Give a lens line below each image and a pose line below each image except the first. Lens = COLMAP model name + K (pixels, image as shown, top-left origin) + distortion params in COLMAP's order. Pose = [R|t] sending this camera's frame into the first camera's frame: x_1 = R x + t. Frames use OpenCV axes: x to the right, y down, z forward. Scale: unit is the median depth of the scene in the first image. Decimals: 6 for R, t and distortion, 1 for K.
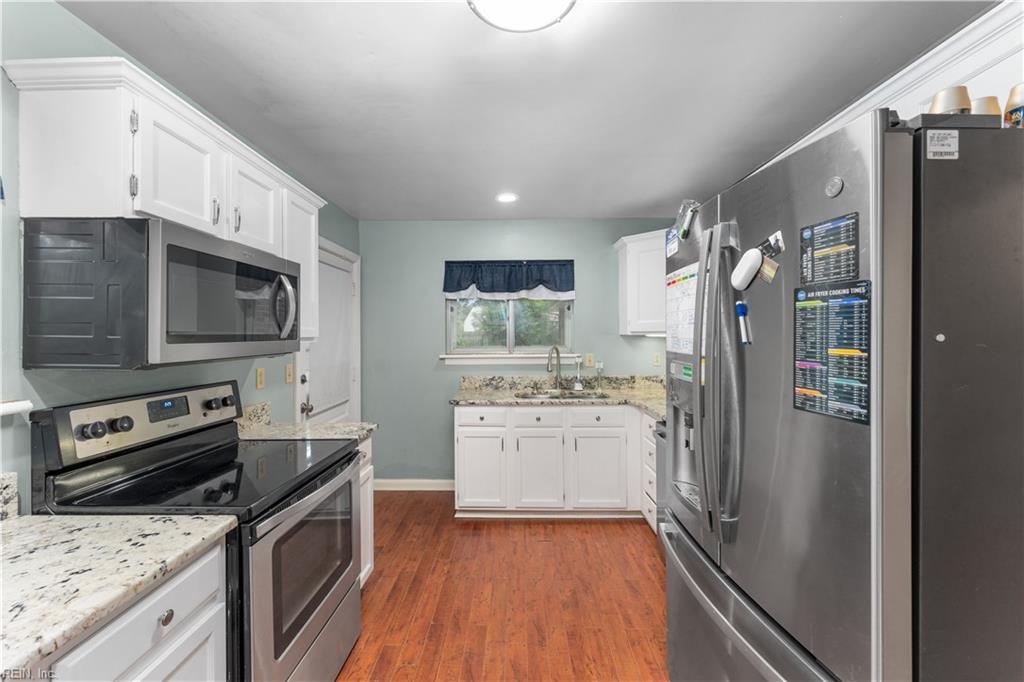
lens RADIAL K [[427.7, 0, 510.2], [0, 427.7, 338.8], [0, 0, 1]] dist [-0.000923, -0.000744]
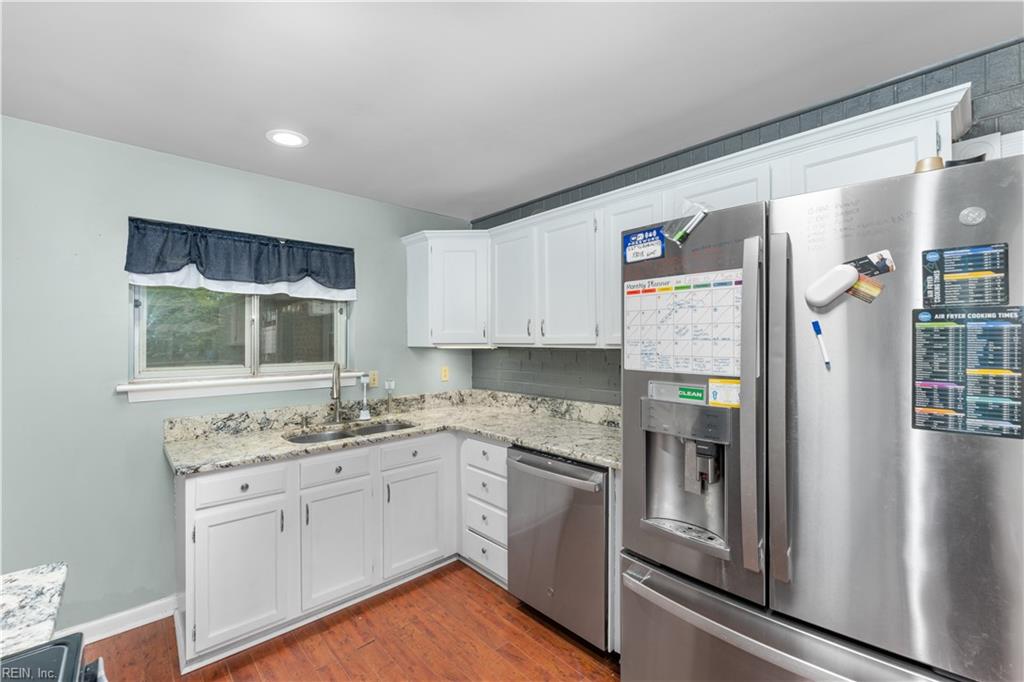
lens RADIAL K [[438.4, 0, 514.5], [0, 438.4, 339.5], [0, 0, 1]] dist [-0.003673, 0.000062]
pose [[0.715579, 0.003402, 0.698524, -0.537852], [0.007562, 0.999892, -0.012616, -0.029804], [-0.698491, 0.014310, 0.715476, 0.681461]]
